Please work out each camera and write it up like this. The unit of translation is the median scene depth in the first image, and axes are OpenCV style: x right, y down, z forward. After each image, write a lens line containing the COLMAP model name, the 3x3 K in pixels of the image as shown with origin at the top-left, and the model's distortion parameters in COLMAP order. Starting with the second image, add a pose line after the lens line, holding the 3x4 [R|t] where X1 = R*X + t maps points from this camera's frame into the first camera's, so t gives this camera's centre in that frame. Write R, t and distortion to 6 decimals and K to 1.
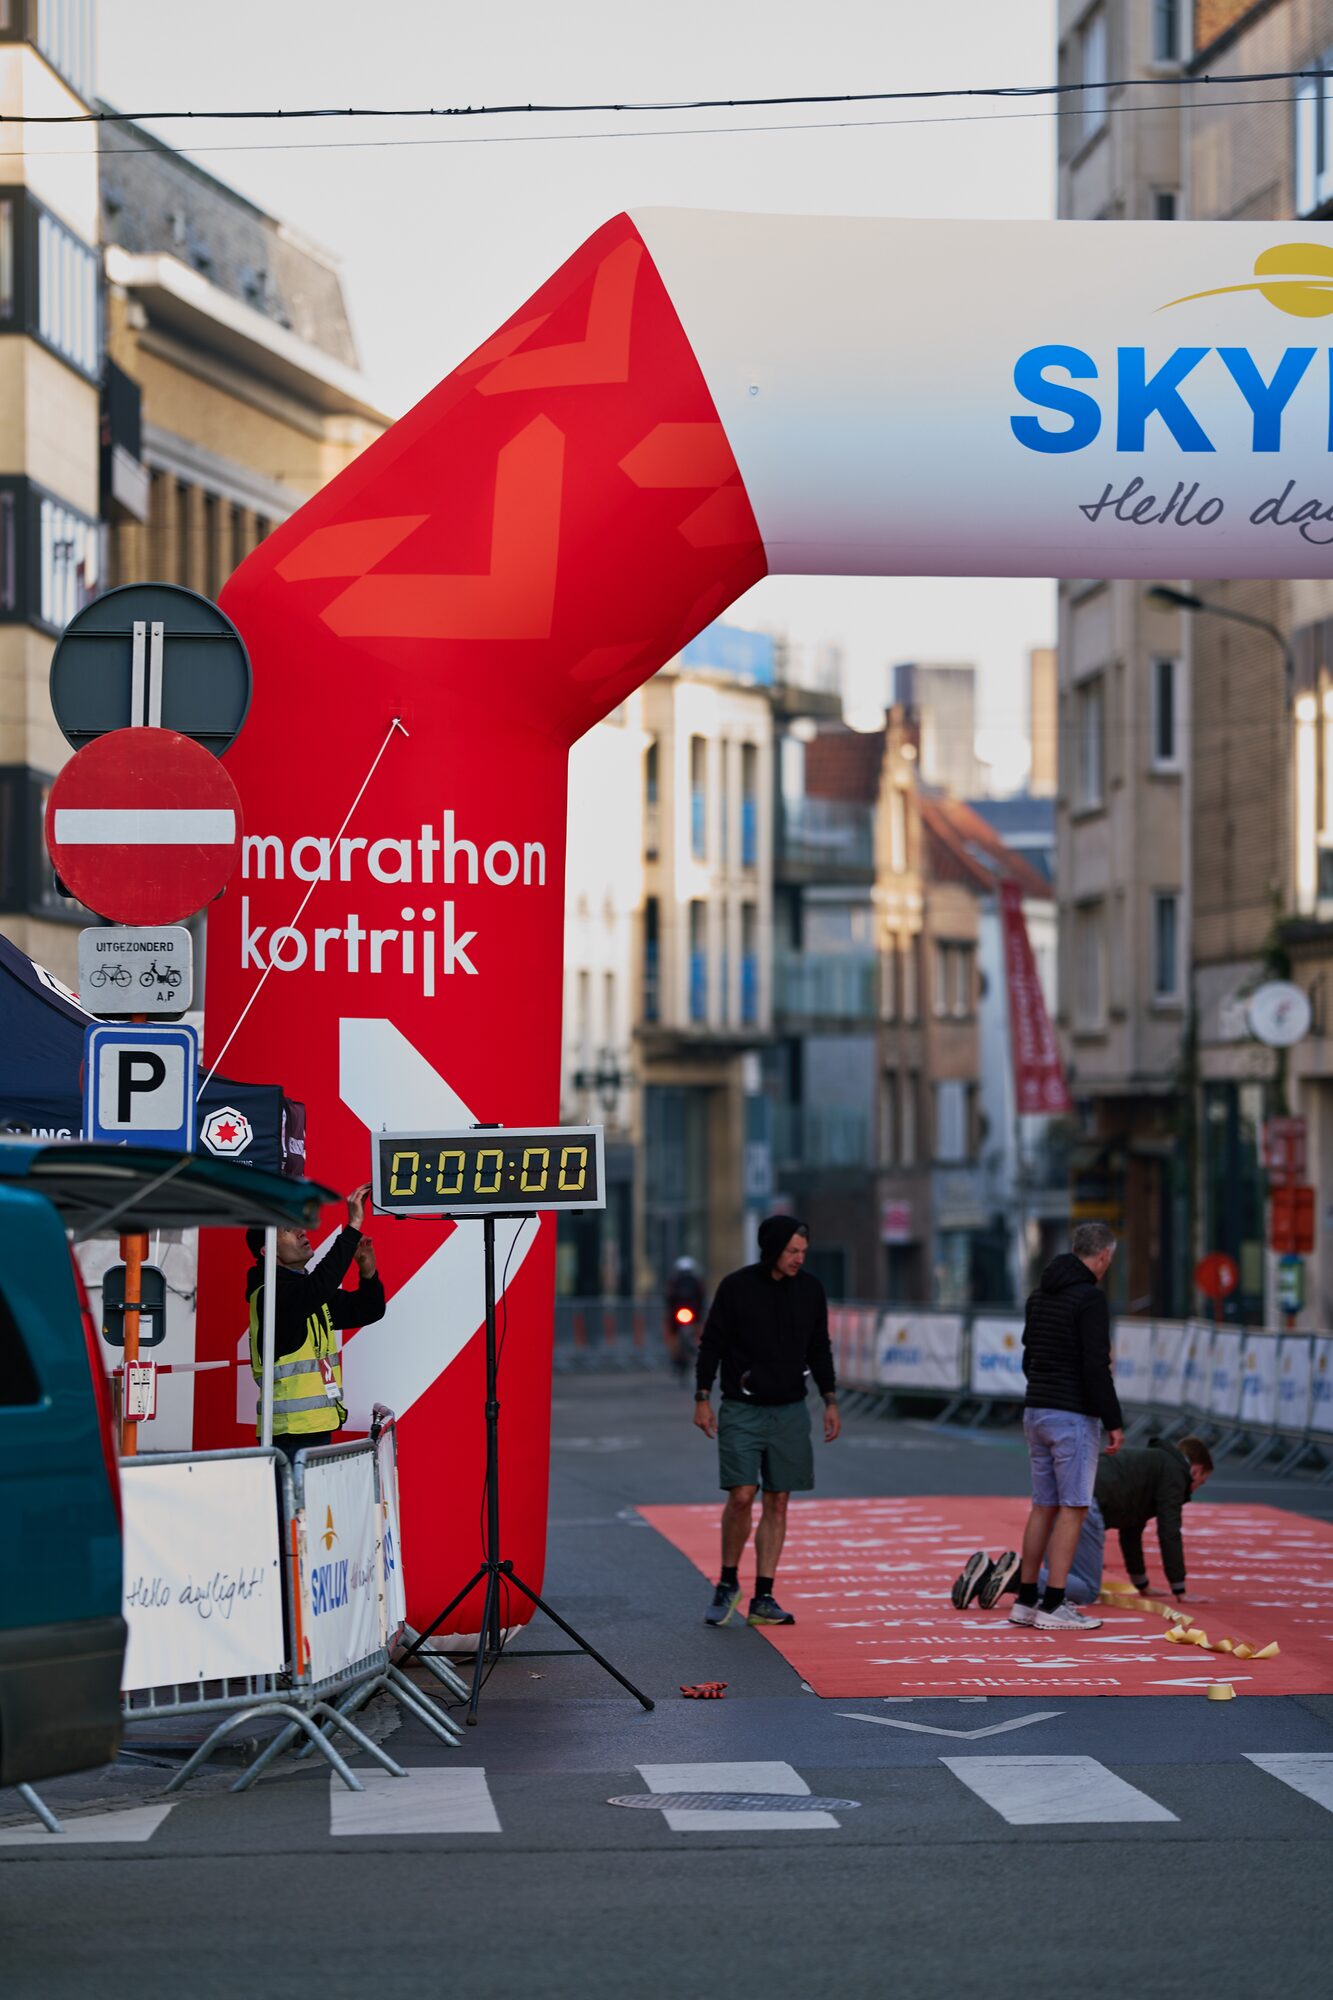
lens RADIAL K [[7508.7, 0, 664.0], [0, 7508.7, 984.8], [0, 0, 1]] dist [0.041843, 0.000000]
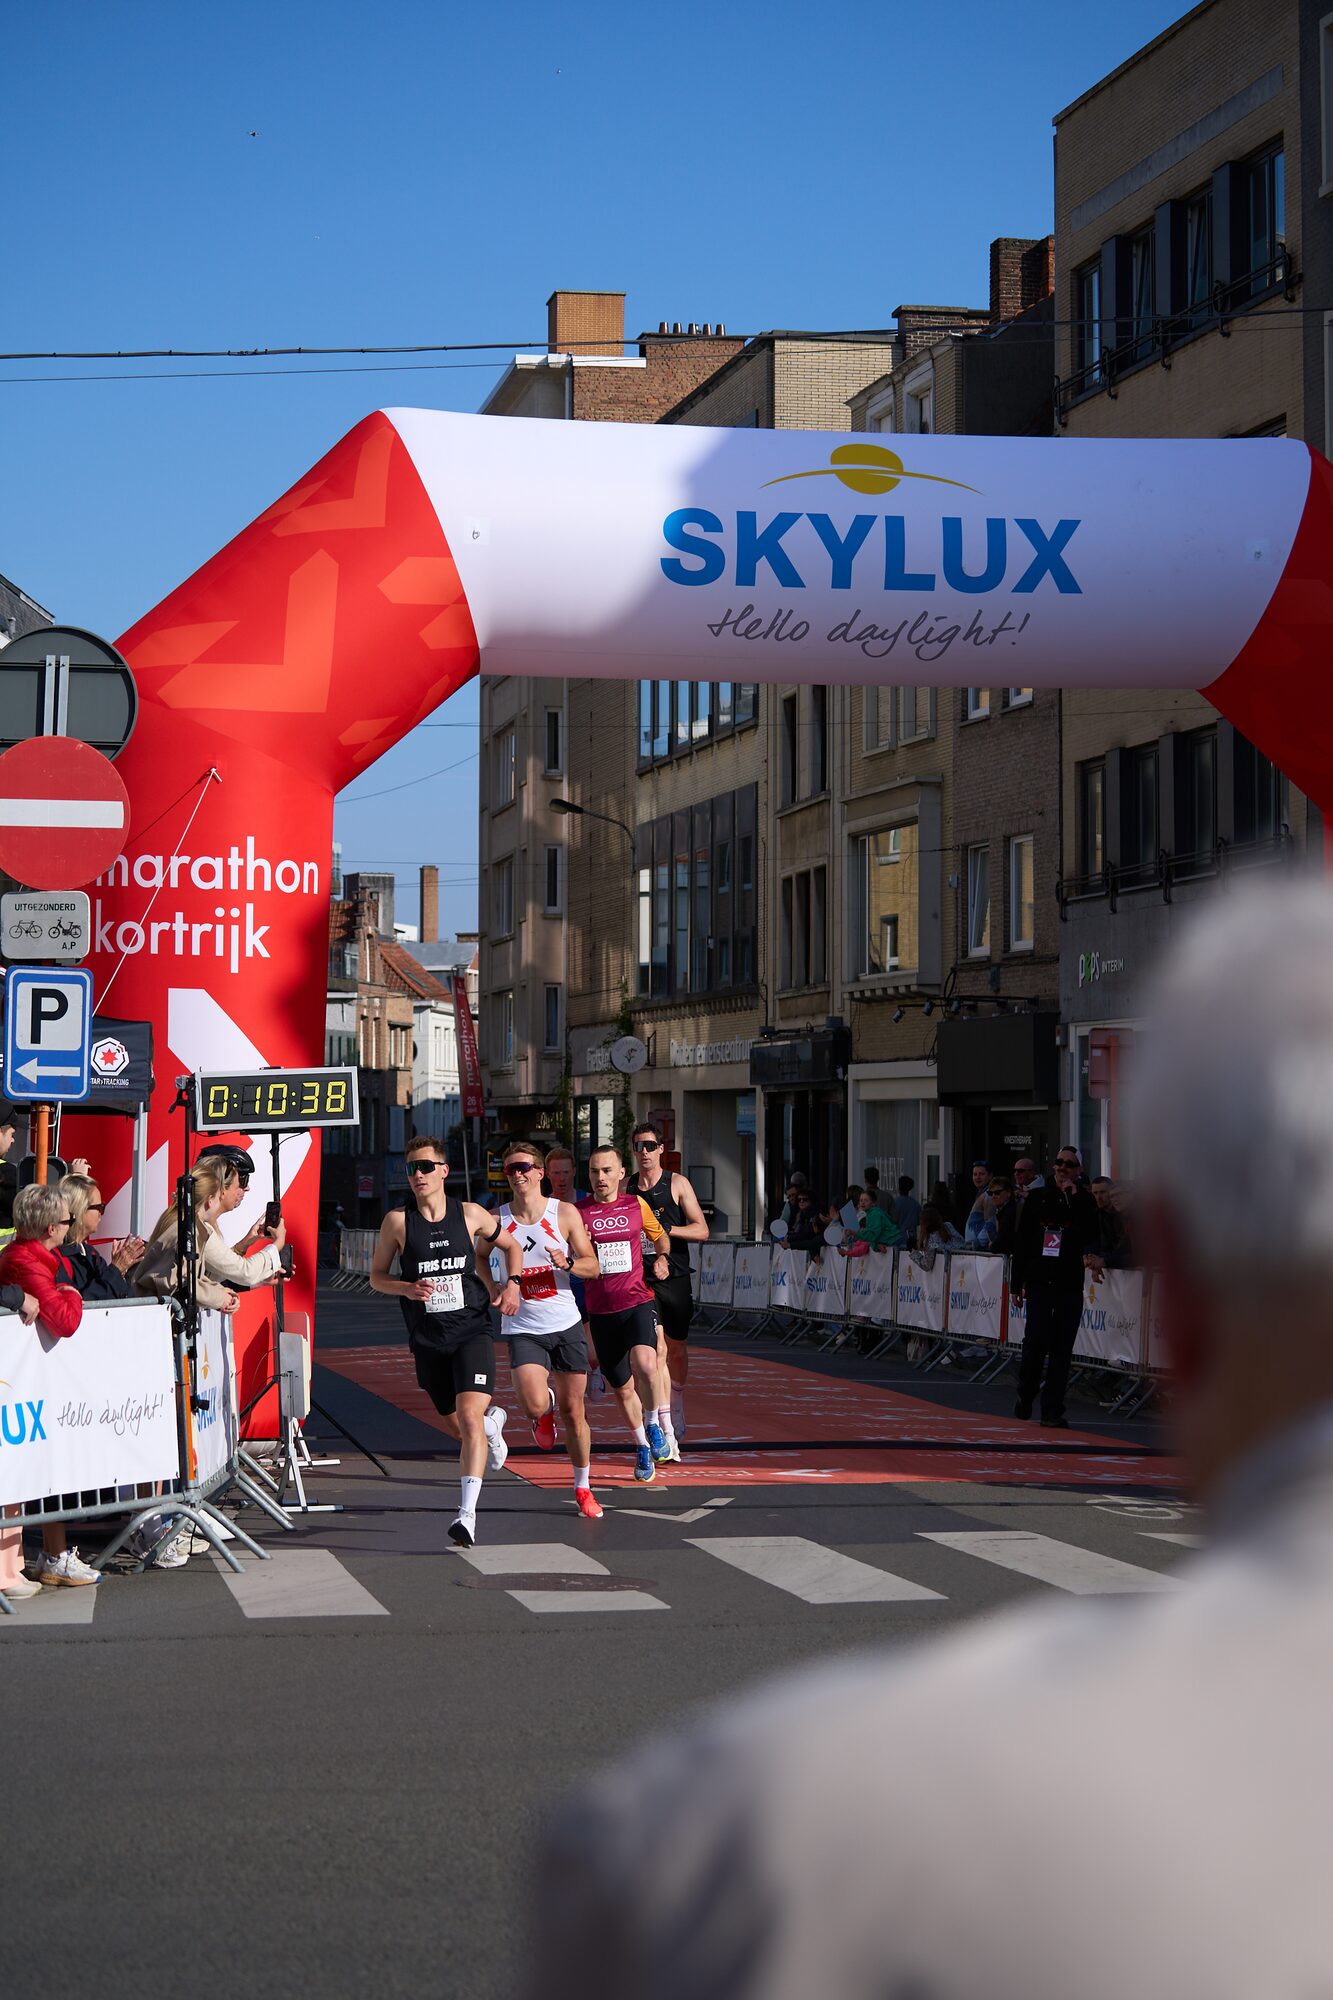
lens RADIAL K [[4075.8, 0, 674.6], [0, 4075.8, 998.8], [0, 0, 1]] dist [-0.150864, 0.000000]
pose [[0.993133, 0.009495, 0.116608, -0.037713], [-0.007548, 0.999825, -0.017134, 0.018241], [-0.116750, 0.016136, 0.993030, 0.254421]]
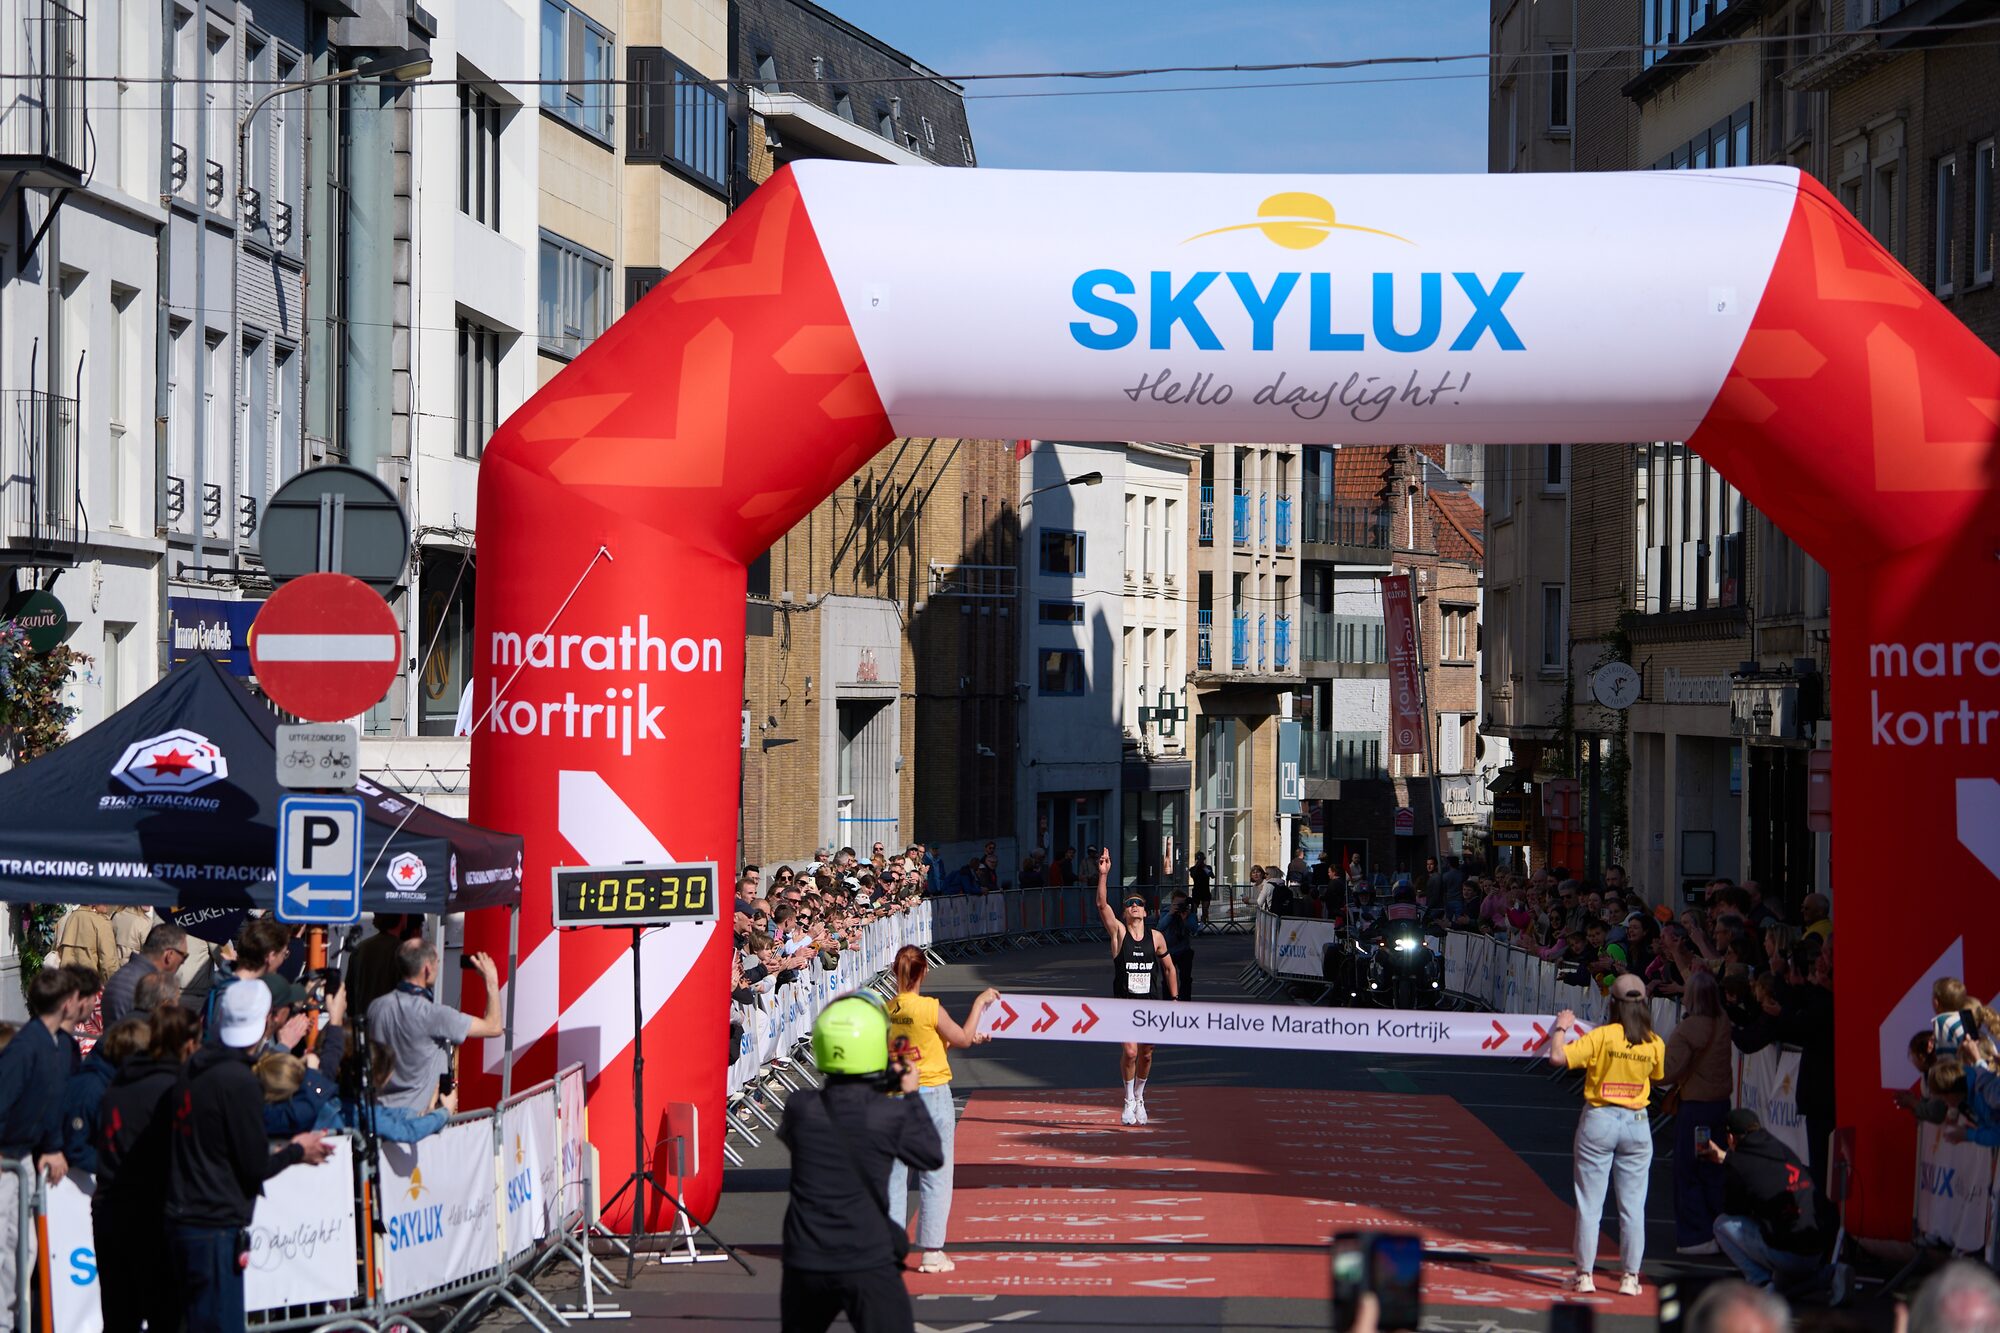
lens RADIAL K [[5736.3, 0, 1007.6], [0, 5736.3, 680.5], [0, 0, 1]] dist [0.044949, 0.000000]
pose [[0.998129, 0.012324, -0.059889, 0.096133], [-0.011506, 0.999836, 0.013979, -0.026379], [0.060052, -0.013264, 0.998107, -0.012023]]
